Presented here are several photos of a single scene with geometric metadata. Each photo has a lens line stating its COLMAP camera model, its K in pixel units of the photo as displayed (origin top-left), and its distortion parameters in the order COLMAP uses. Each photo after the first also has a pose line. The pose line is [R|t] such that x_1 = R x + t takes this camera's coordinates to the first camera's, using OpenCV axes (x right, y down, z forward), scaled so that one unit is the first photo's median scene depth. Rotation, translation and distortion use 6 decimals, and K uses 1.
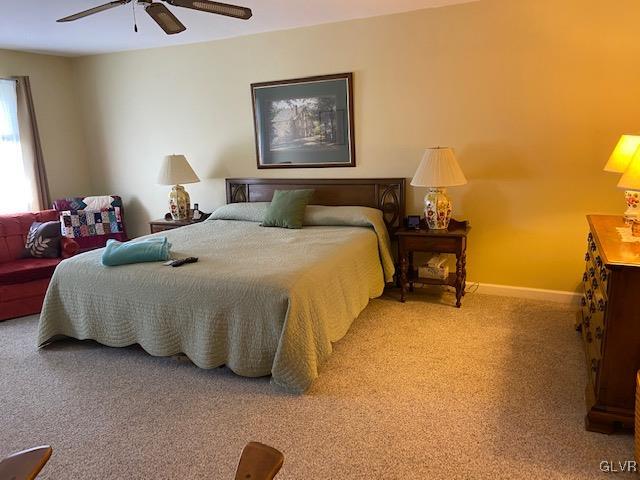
lens RADIAL K [[481.7, 0, 321.2], [0, 481.7, 243.0], [0, 0, 1]] dist [0.101402, -0.118649]
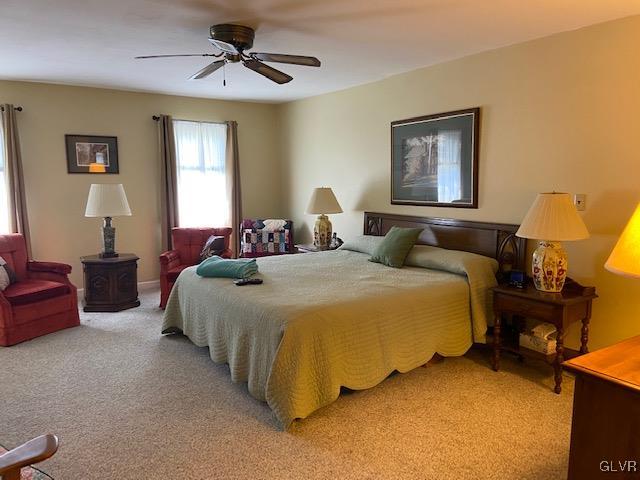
lens RADIAL K [[481.7, 0, 322.3], [0, 481.7, 237.5], [0, 0, 1]] dist [0.101402, -0.118649]
pose [[0.854722, 0.099373, -0.509486, 0.283299], [-0.137334, 0.989821, -0.037332, -0.030190], [0.500590, 0.101878, 0.859669, 0.079983]]
